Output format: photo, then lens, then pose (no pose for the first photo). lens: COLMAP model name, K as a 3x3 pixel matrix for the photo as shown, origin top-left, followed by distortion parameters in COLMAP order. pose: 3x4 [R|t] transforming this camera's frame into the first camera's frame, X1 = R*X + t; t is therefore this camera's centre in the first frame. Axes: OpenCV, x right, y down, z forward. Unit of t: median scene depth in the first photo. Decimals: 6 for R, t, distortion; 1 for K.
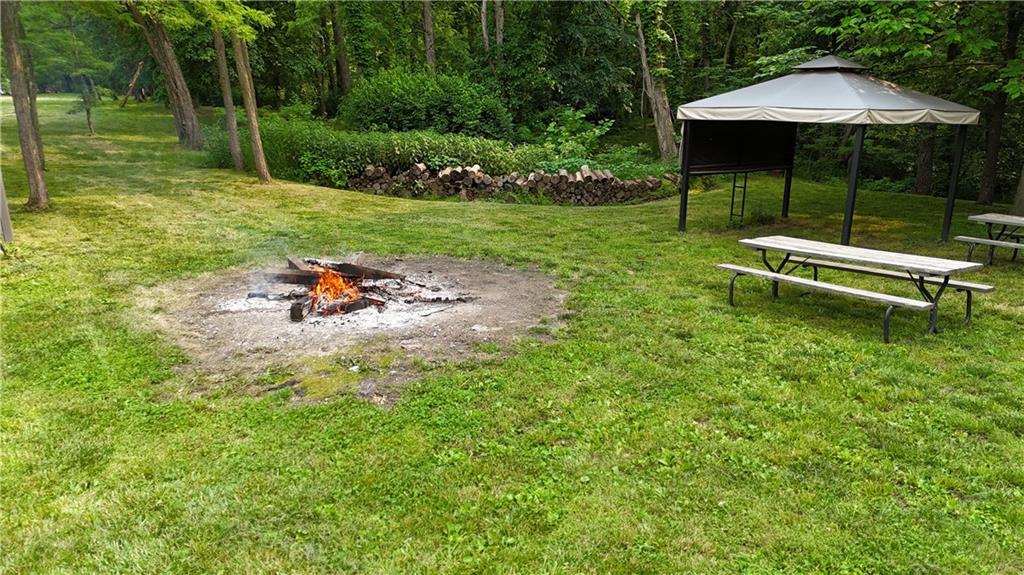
lens RADIAL K [[741.0, 0, 511.5], [0, 741.0, 289.3], [0, 0, 1]] dist [0.046635, -0.006967]
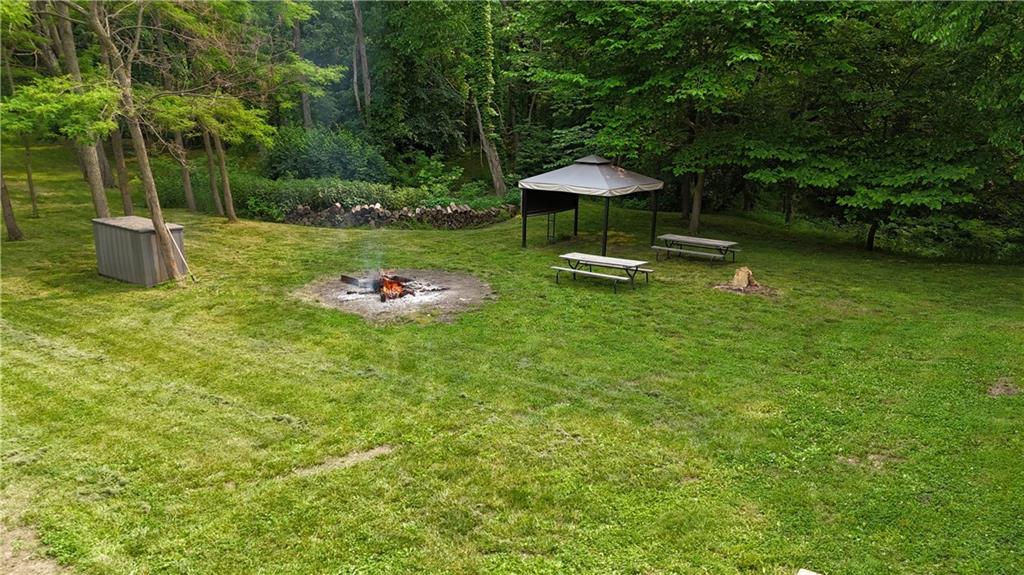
lens RADIAL K [[741.0, 0, 511.6], [0, 741.0, 287.0], [0, 0, 1]] dist [0.046635, -0.006967]
pose [[0.964147, -0.062392, 0.257928, -0.192310], [0.061402, 0.998042, 0.011900, -0.002516], [-0.258166, 0.004364, 0.966091, -0.524388]]
